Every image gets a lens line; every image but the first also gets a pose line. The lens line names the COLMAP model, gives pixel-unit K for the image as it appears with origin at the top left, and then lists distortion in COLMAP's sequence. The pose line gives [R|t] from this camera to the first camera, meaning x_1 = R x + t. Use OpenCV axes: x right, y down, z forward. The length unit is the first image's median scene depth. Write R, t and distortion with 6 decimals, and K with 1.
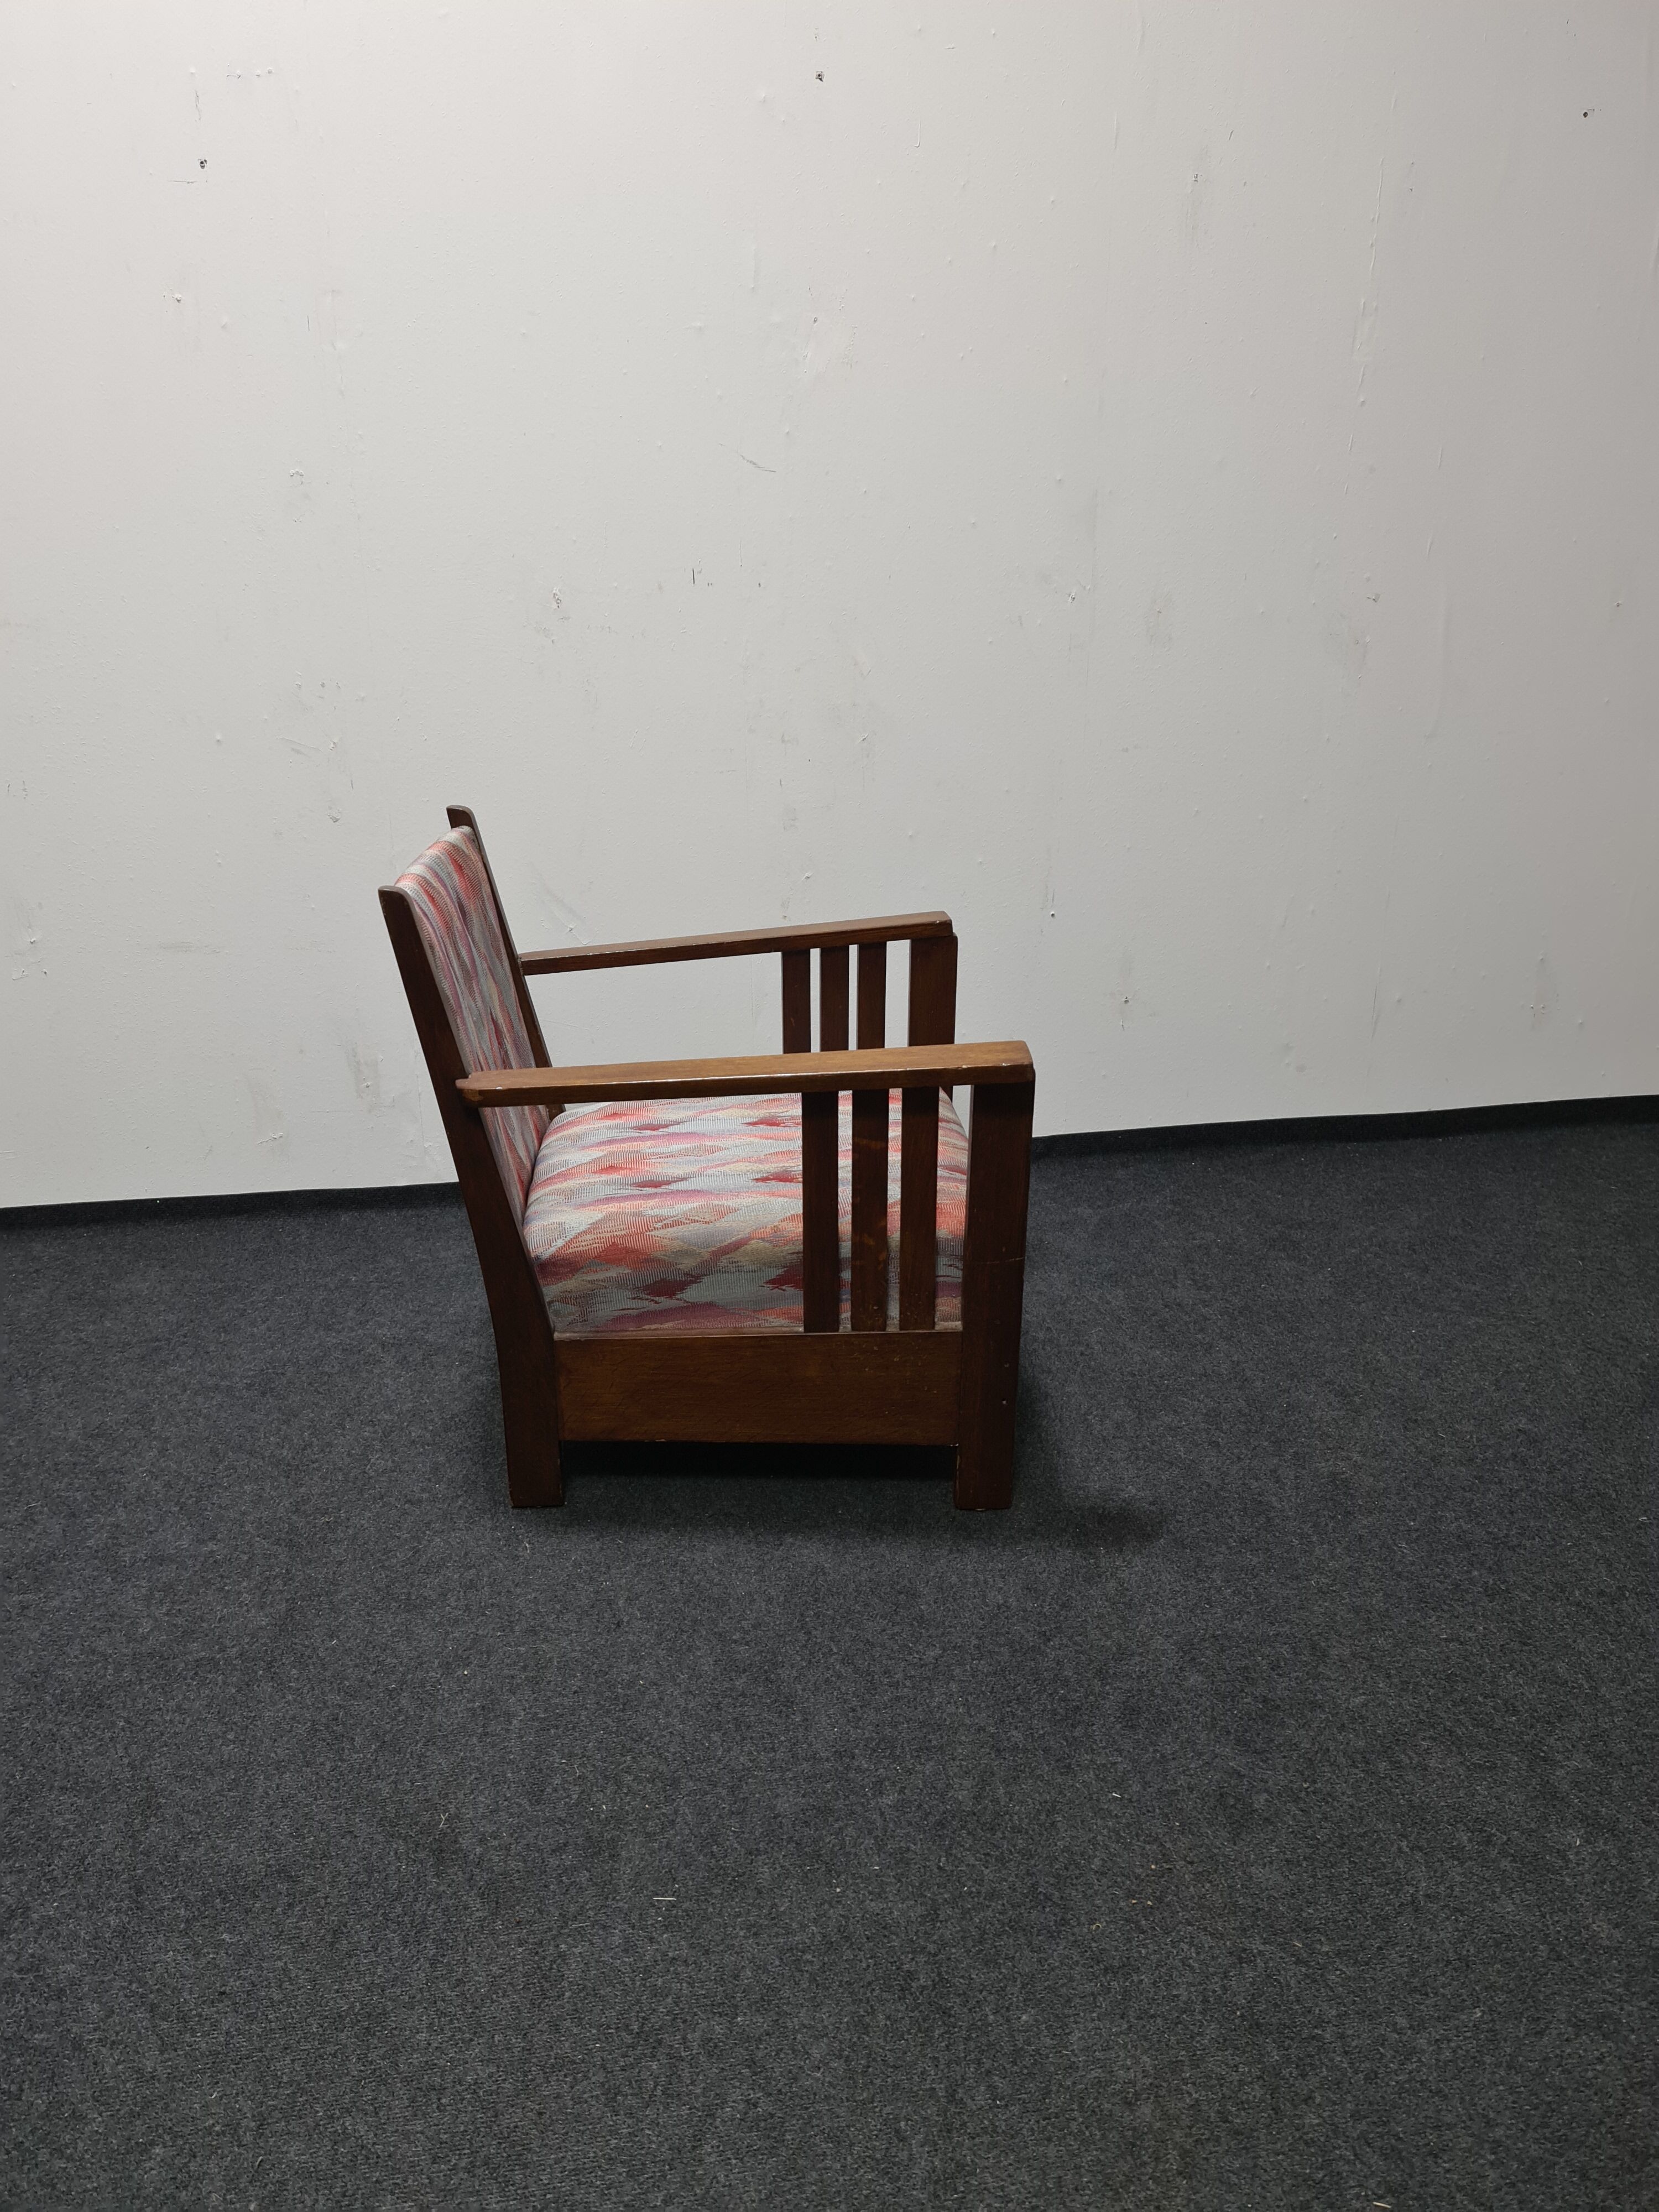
lens RADIAL K [[1576.0, 0, 821.8], [0, 1576.0, 1126.8], [0, 0, 1]] dist [0.058617, 0.000978]
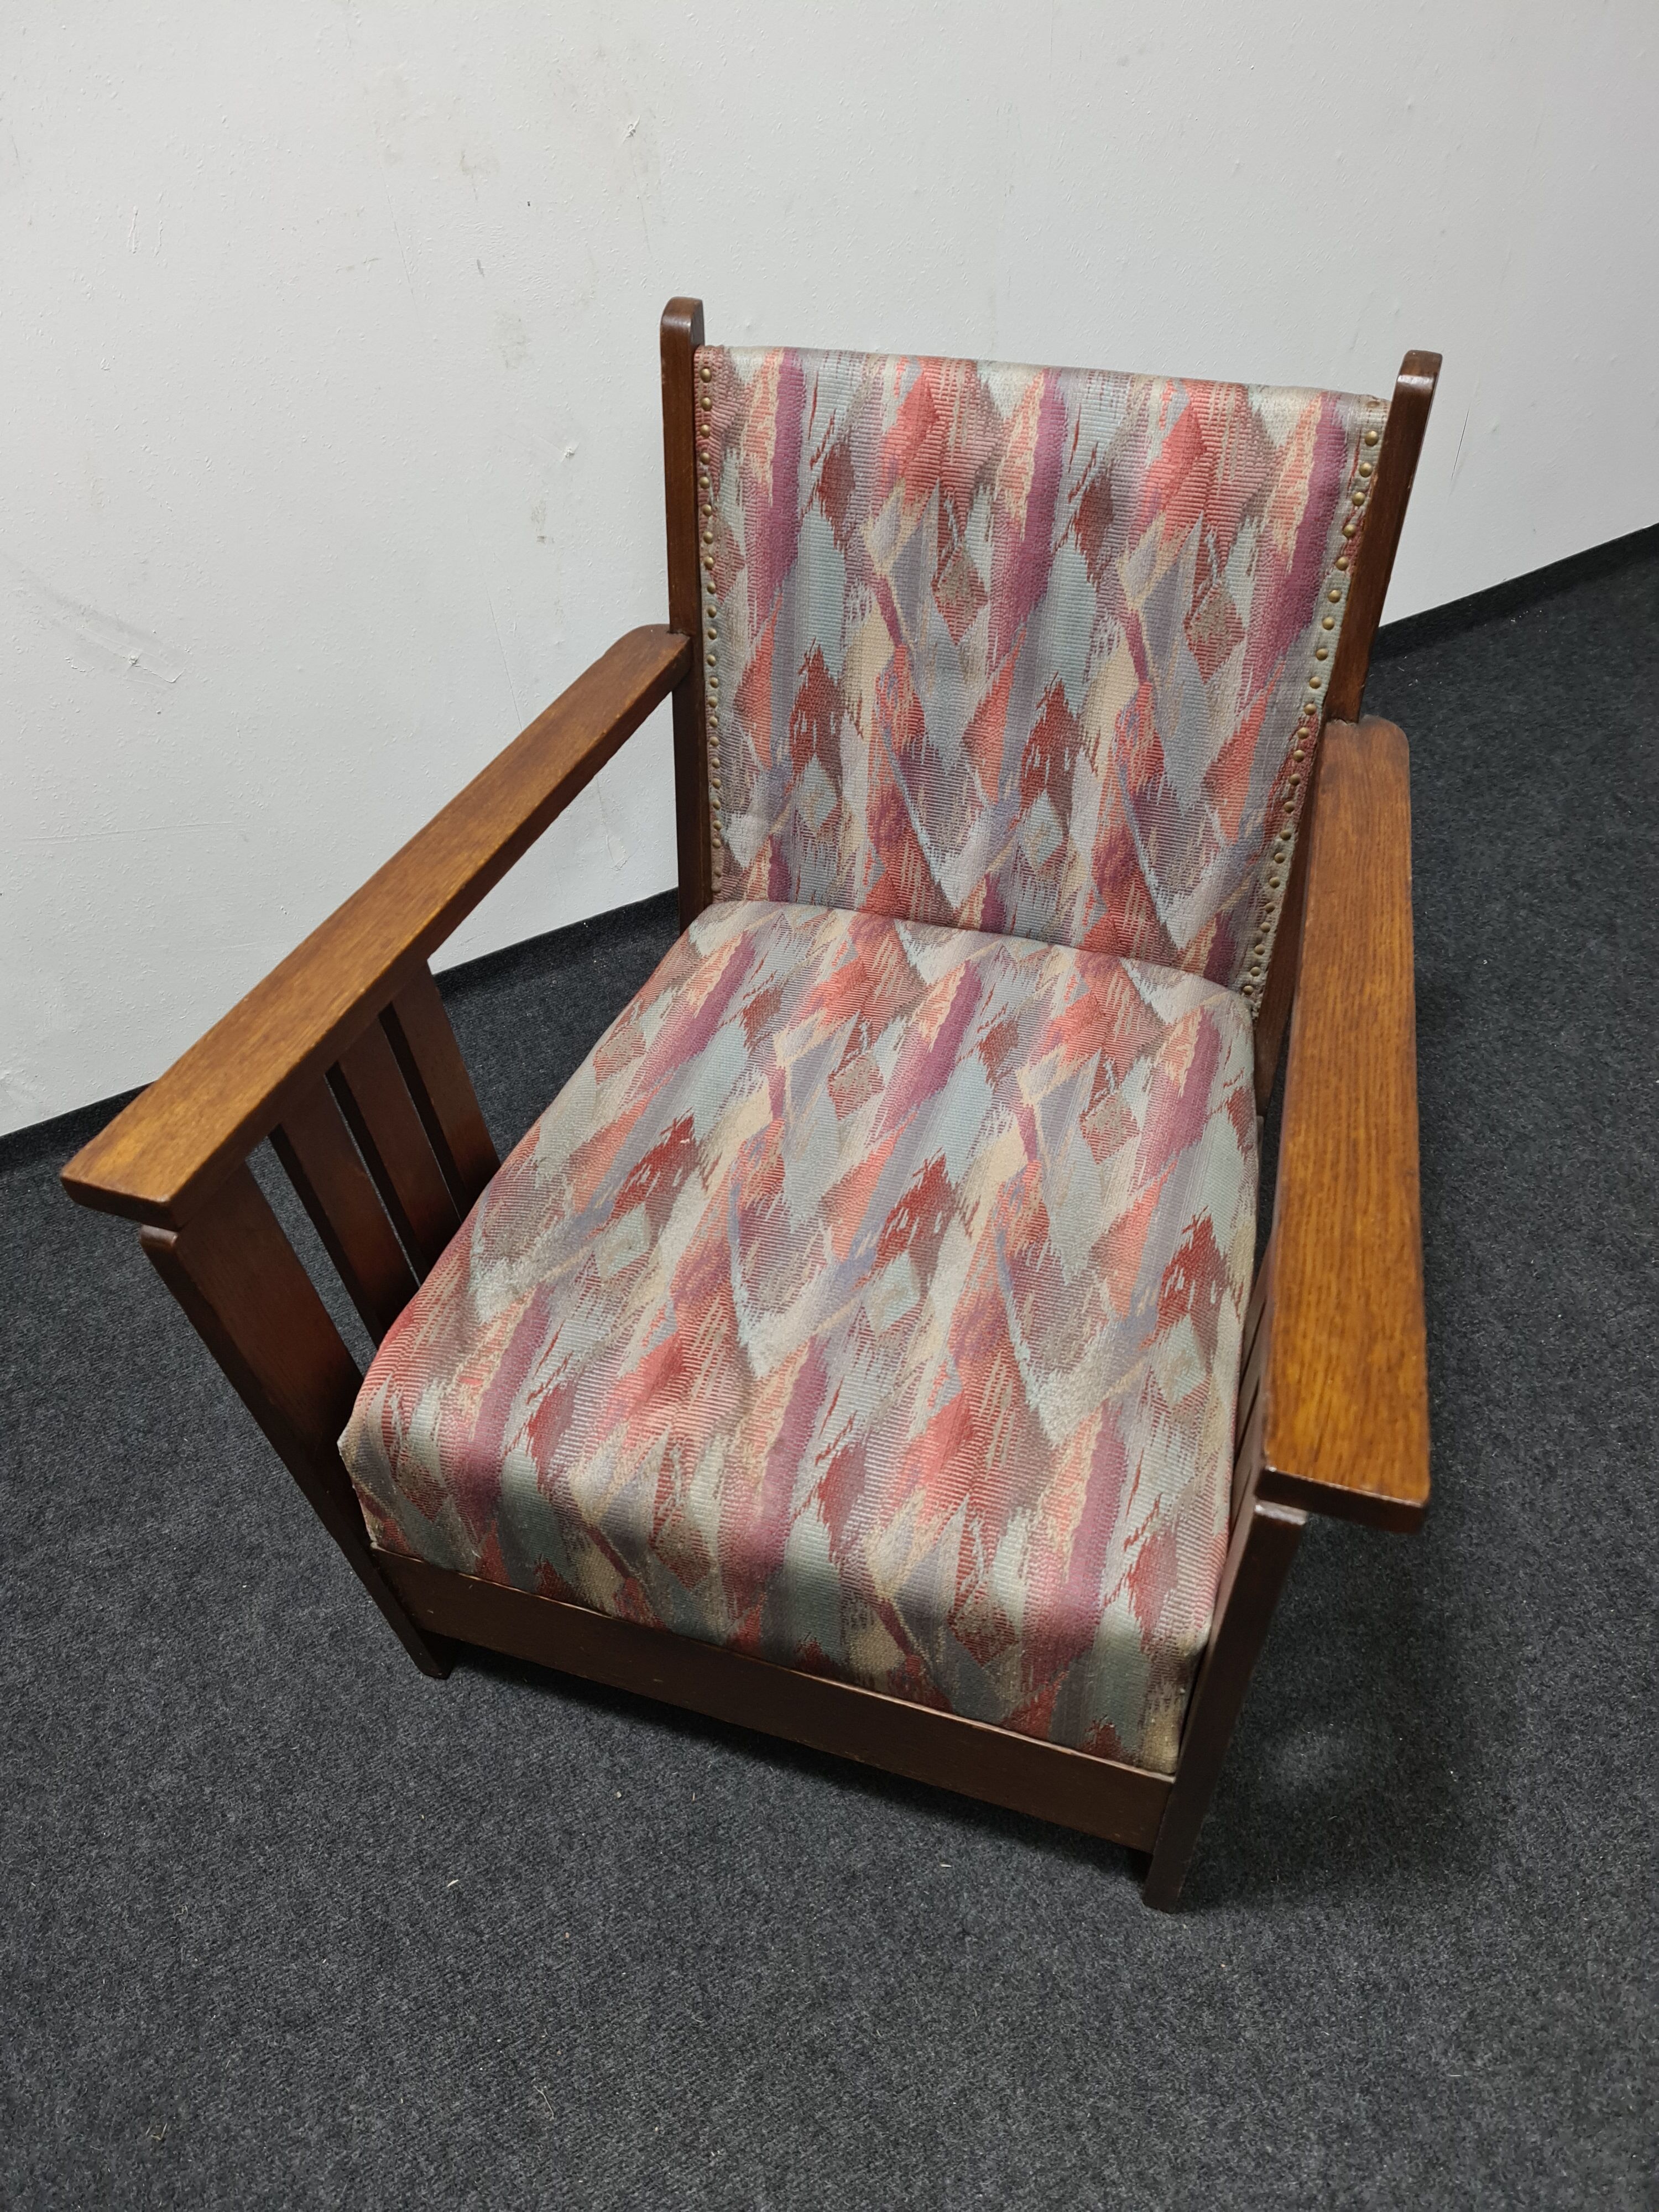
lens RADIAL K [[1588.9, 0, 839.6], [0, 1588.9, 1117.5], [0, 0, 1]] dist [0.070942, -0.054495]
pose [[0.954442, -0.252211, 0.159467, -0.097991], [0.150868, 0.868950, 0.471343, -0.322127], [-0.257447, -0.425811, 0.867413, 0.680197]]
